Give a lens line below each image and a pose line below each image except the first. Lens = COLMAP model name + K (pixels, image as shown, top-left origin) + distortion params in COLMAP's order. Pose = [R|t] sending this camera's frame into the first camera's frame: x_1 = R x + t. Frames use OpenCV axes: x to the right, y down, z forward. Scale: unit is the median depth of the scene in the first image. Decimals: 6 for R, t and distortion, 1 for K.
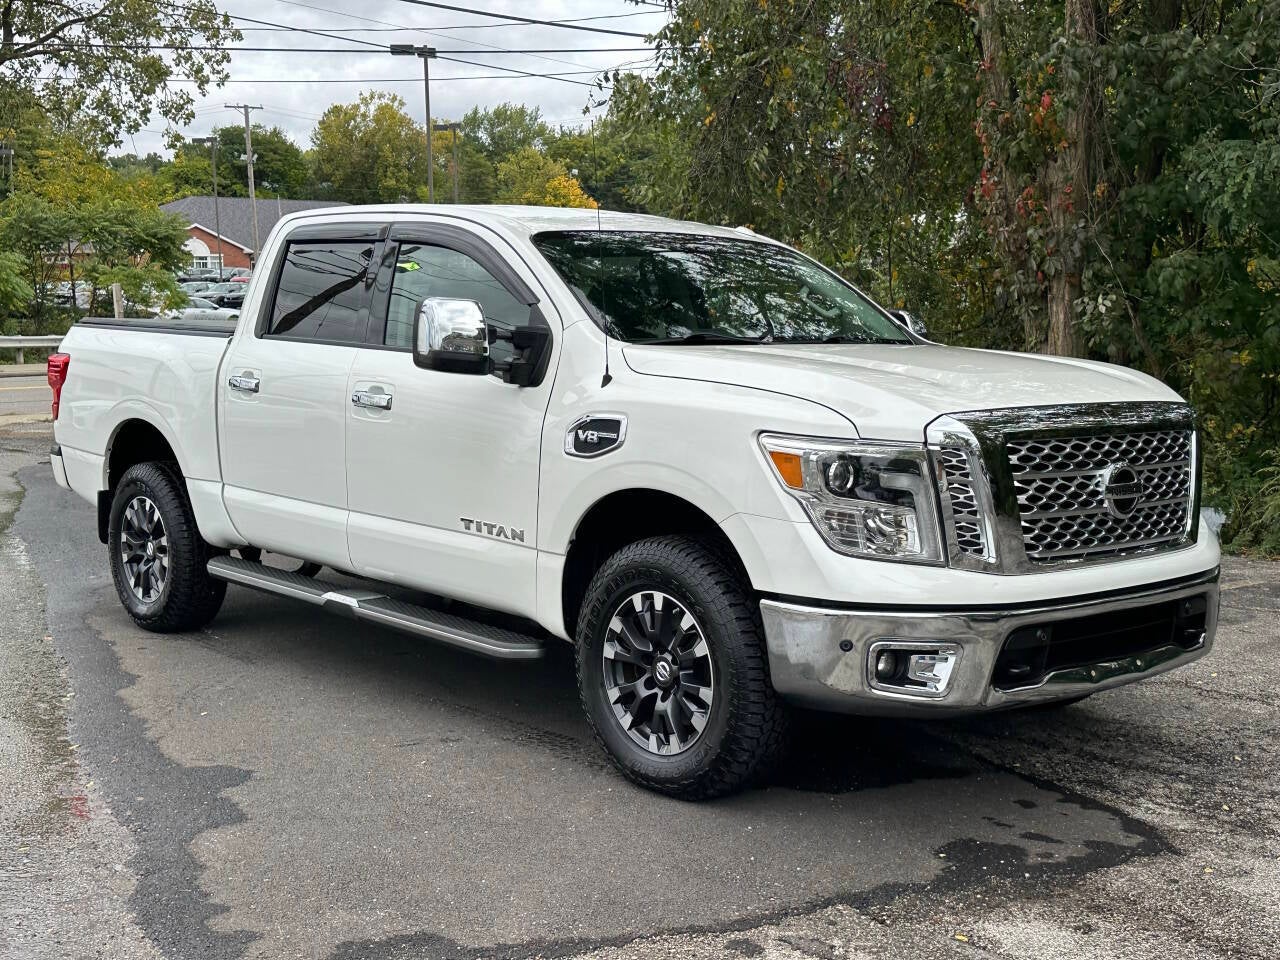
lens RADIAL K [[1558.5, 0, 639.0], [0, 1558.5, 497.1], [0, 0, 1]] dist [0.216053, -0.504005]
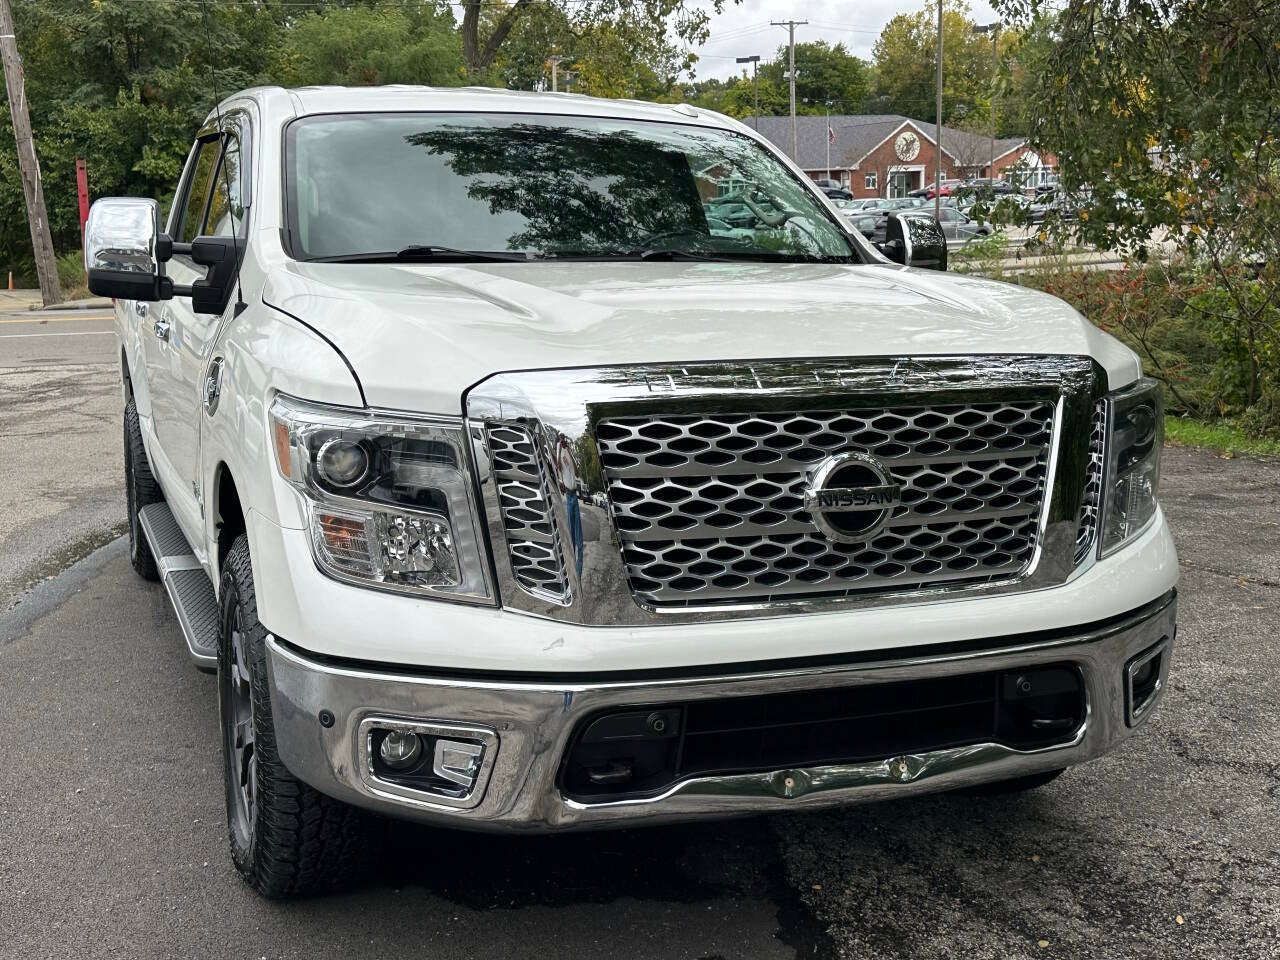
lens RADIAL K [[1557.2, 0, 632.7], [0, 1557.2, 491.6], [0, 0, 1]] dist [0.204738, -0.445211]
pose [[0.936033, 0.048008, -0.348623, 0.275726], [-0.030898, 0.998037, 0.054478, -0.023842], [0.350554, -0.040221, 0.935678, 0.243477]]
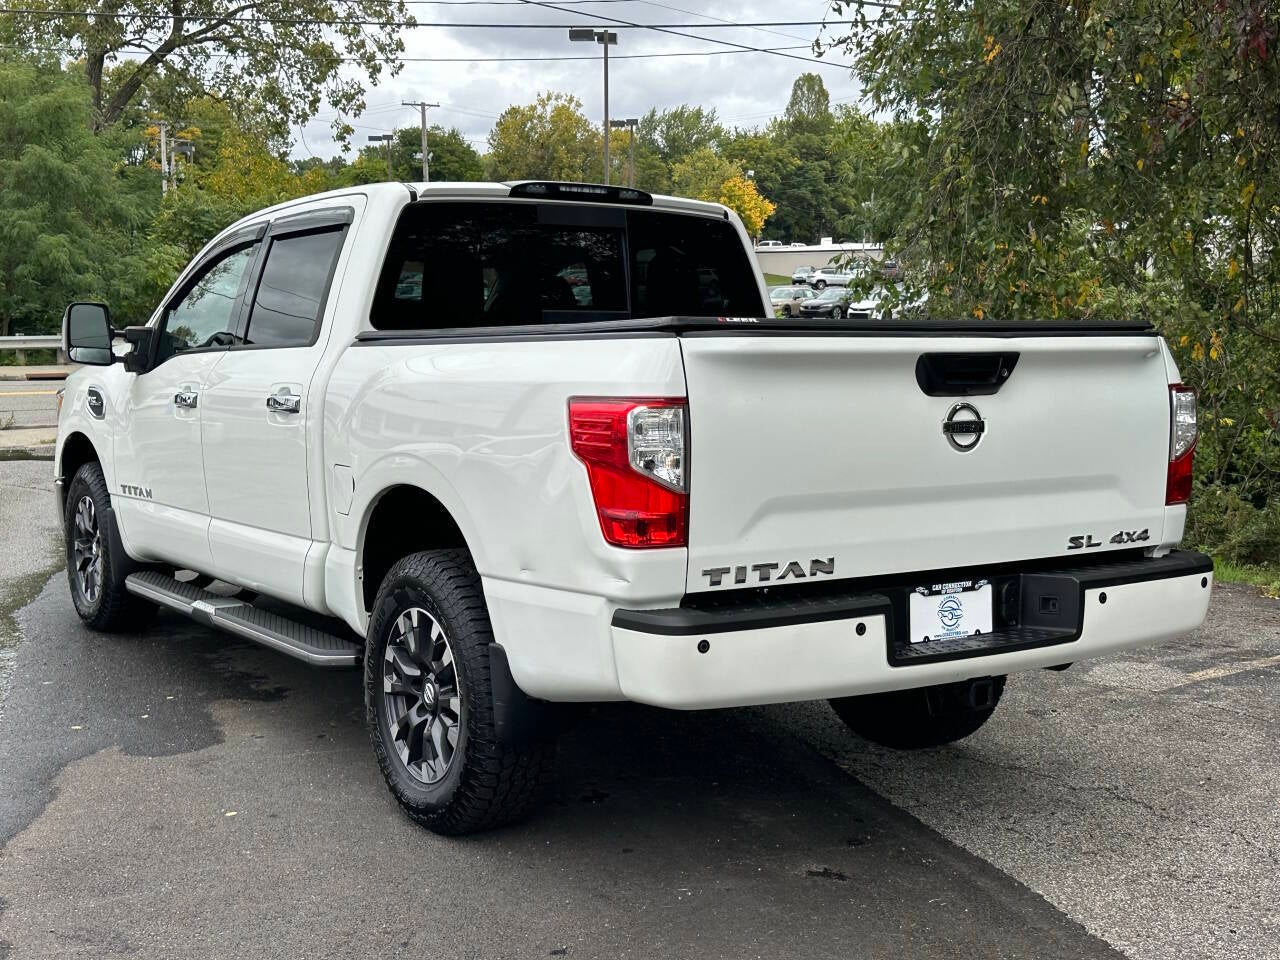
lens RADIAL K [[1553.5, 0, 651.2], [0, 1553.5, 498.0], [0, 0, 1]] dist [0.230738, -0.574312]
pose [[0.995062, 0.025345, -0.095966, -0.078909], [-0.025519, 0.999674, -0.000579, -0.056463], [0.095920, 0.003025, 0.995384, 0.506795]]
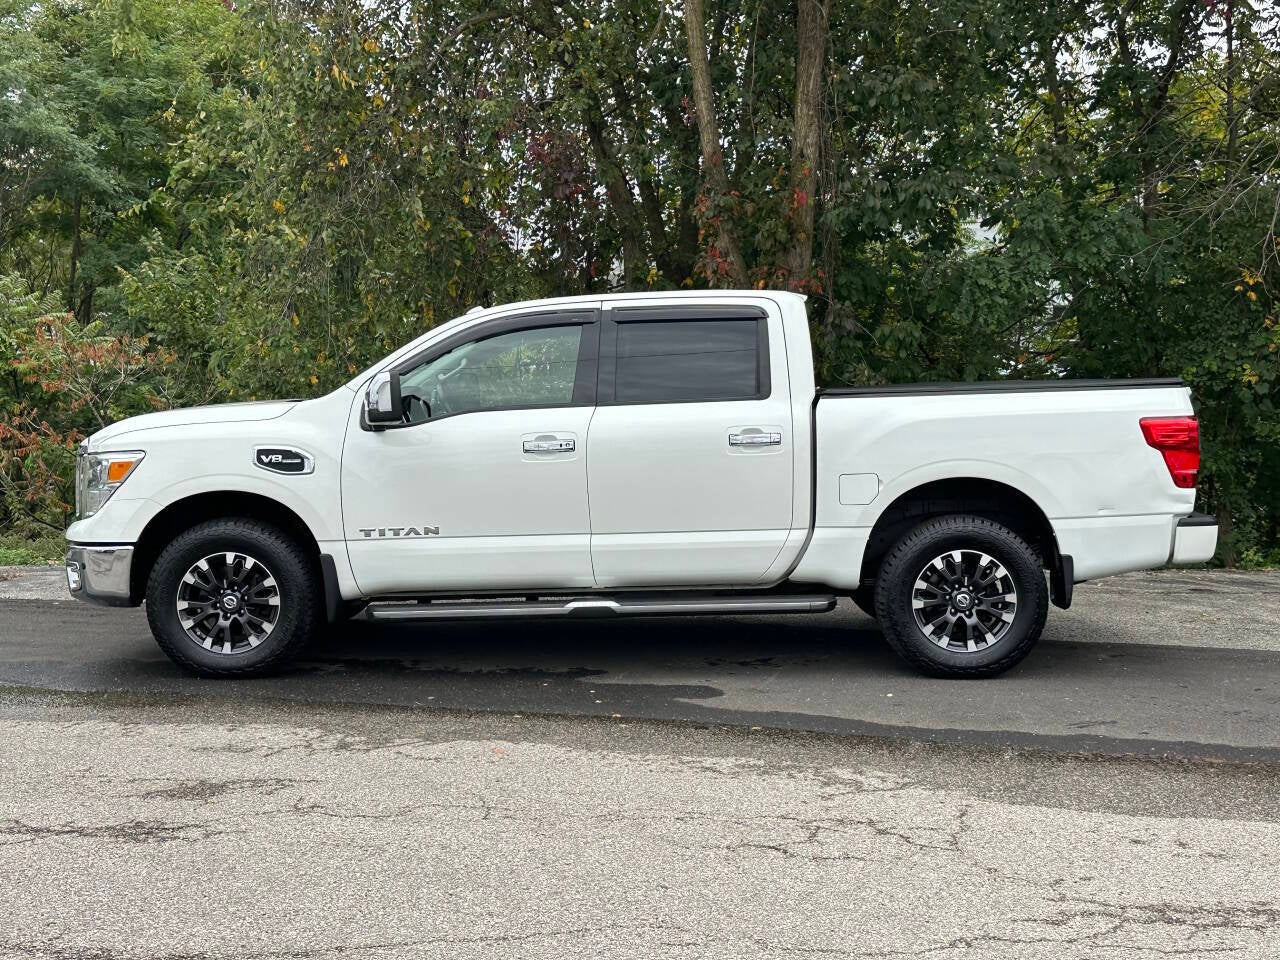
lens RADIAL K [[1552.3, 0, 635.2], [0, 1552.3, 484.3], [0, 0, 1]] dist [0.197192, -0.347379]
pose [[0.650067, -0.043939, 0.758605, -1.128675], [0.080692, 0.996674, -0.011418, -0.060399], [-0.755580, 0.068636, 0.651450, 0.590013]]
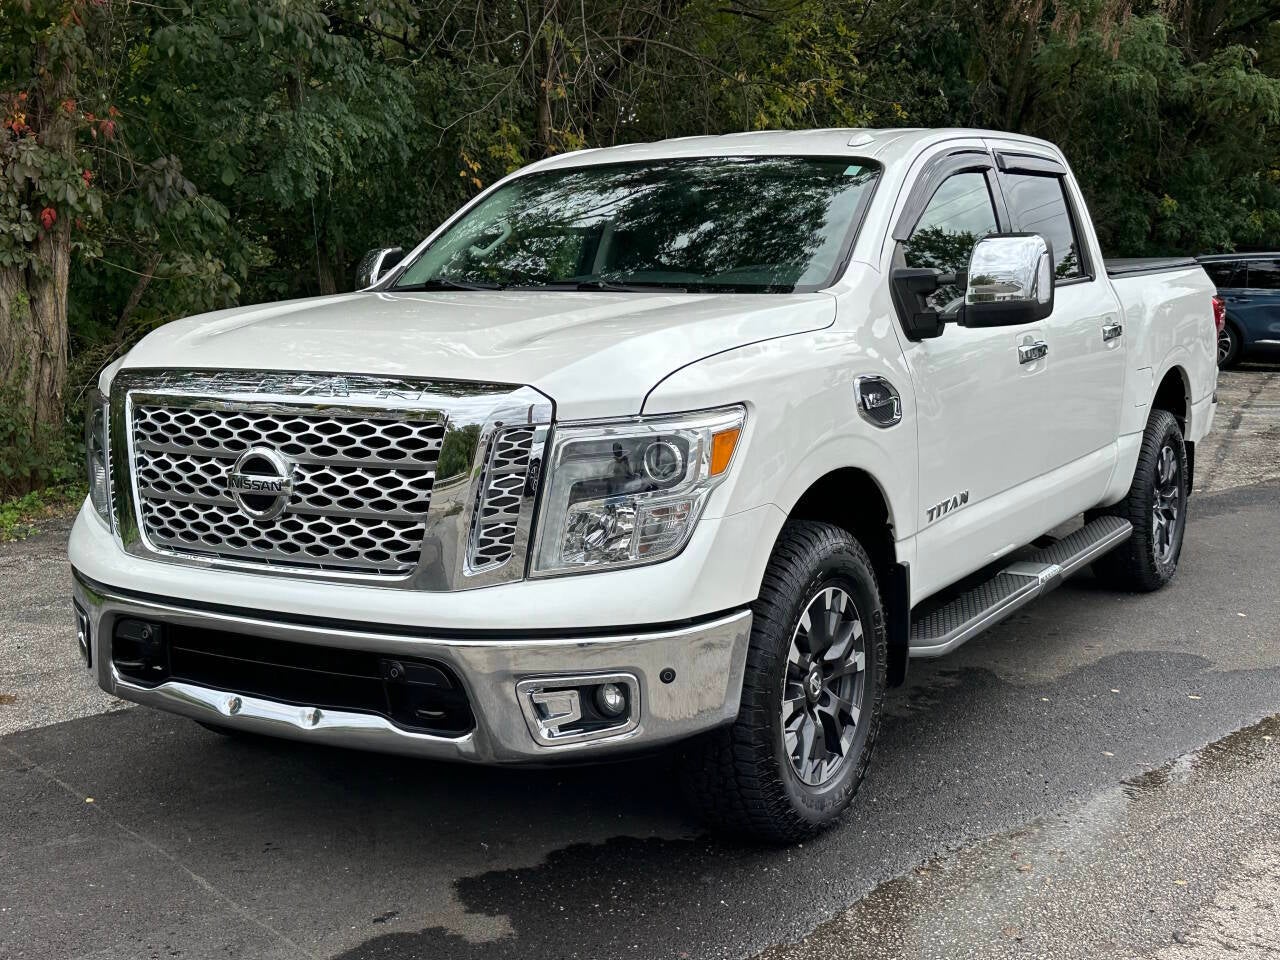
lens RADIAL K [[1557.2, 0, 632.7], [0, 1557.2, 491.6], [0, 0, 1]] dist [0.204738, -0.445211]
pose [[-0.335151, -0.119883, 0.934506, -0.990923], [0.111941, 0.979779, 0.165837, -0.175506], [-0.935491, 0.160191, -0.314954, 1.682655]]
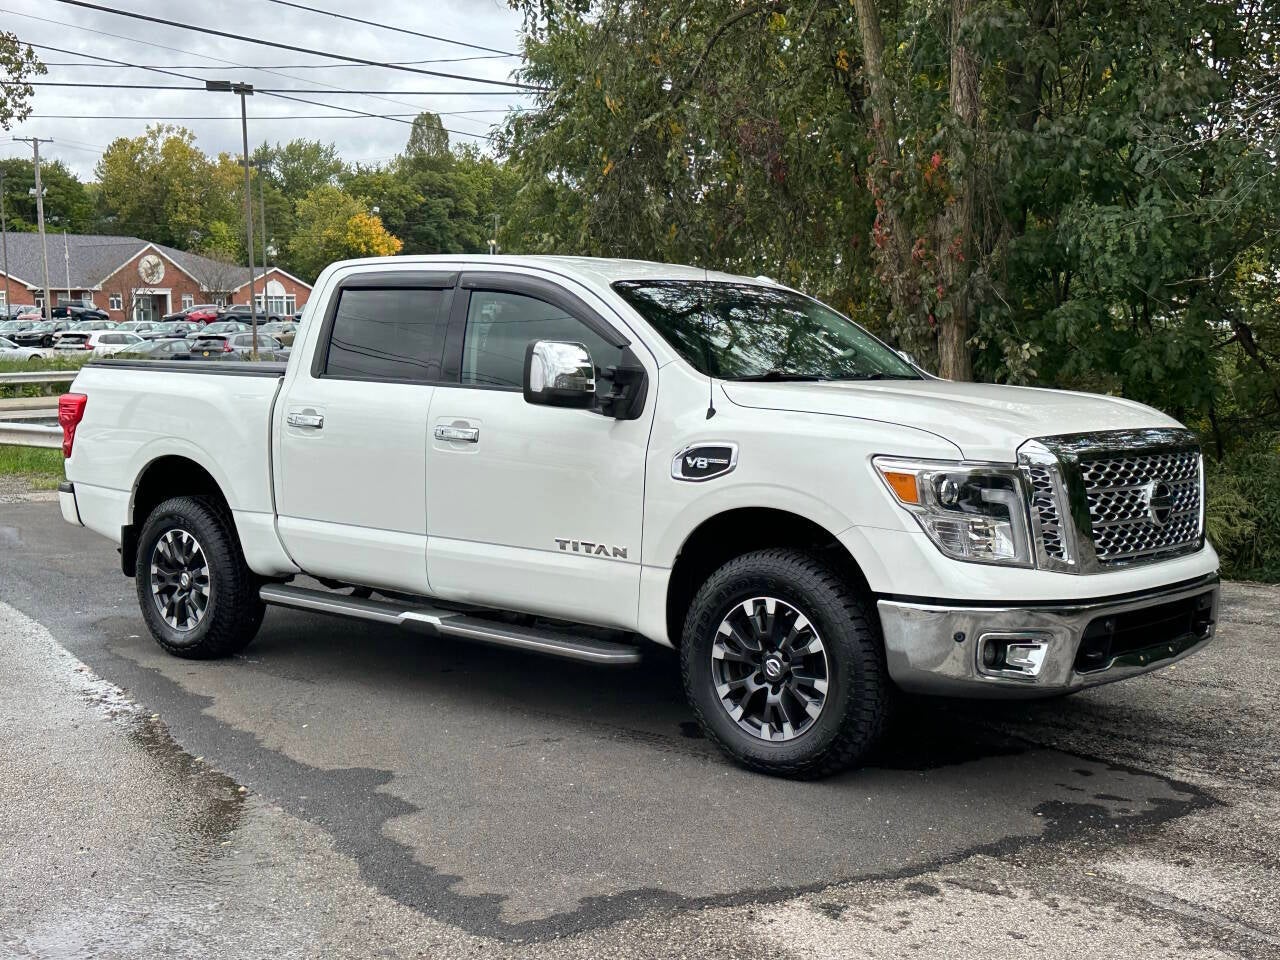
lens RADIAL K [[1560.3, 0, 645.7], [0, 1560.3, 502.5], [0, 0, 1]] dist [0.223641, -0.533045]
pose [[0.991115, -0.014433, 0.132222, -0.145060], [0.017243, 0.999649, -0.020131, 0.008061], [-0.131885, 0.022232, 0.991016, -0.077242]]
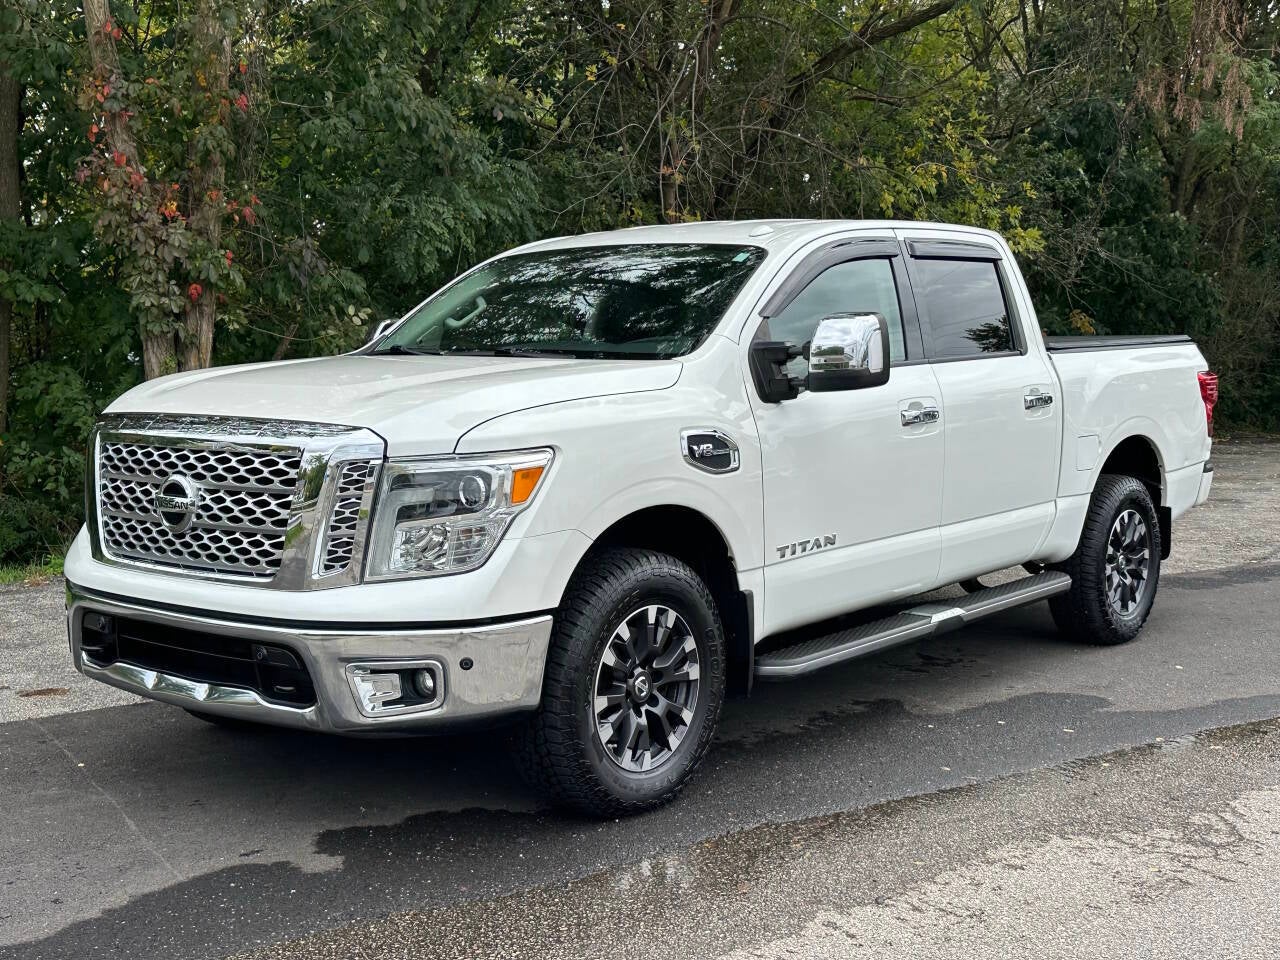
lens RADIAL K [[1557.2, 0, 644.6], [0, 1557.2, 495.2], [0, 0, 1]] dist [0.212560, -0.480694]
pose [[-0.200321, -0.085725, 0.975973, -1.132437], [0.104641, 0.988595, 0.108311, -0.161100], [-0.974126, 0.123823, -0.189066, 1.576279]]
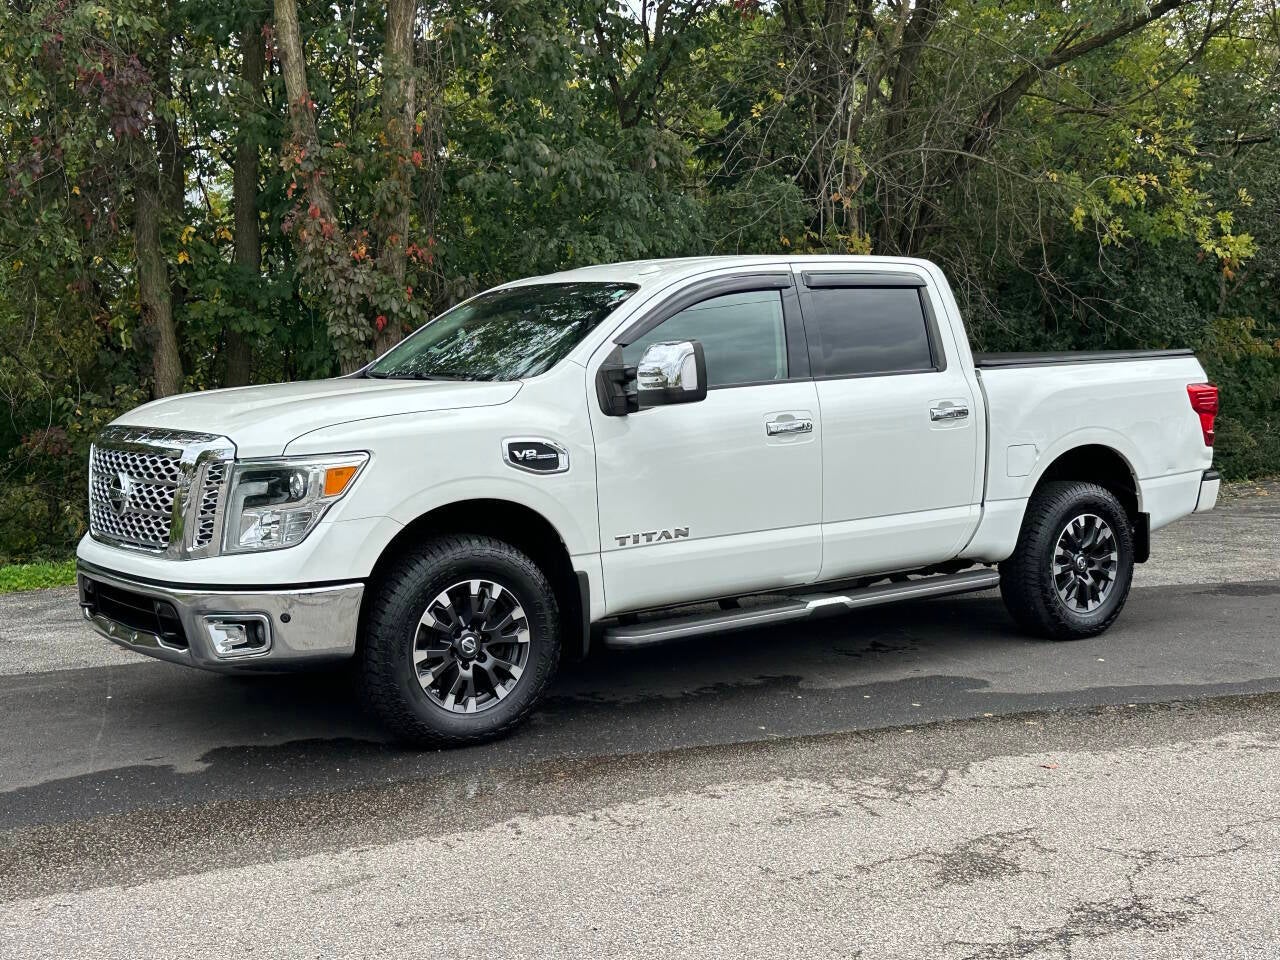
lens RADIAL K [[1557.2, 0, 644.6], [0, 1557.2, 495.2], [0, 0, 1]] dist [0.212560, -0.480694]
pose [[0.040787, -0.078176, 0.996105, -1.292681], [0.117571, 0.990384, 0.072912, -0.137532], [-0.992227, 0.114139, 0.049586, 1.333167]]
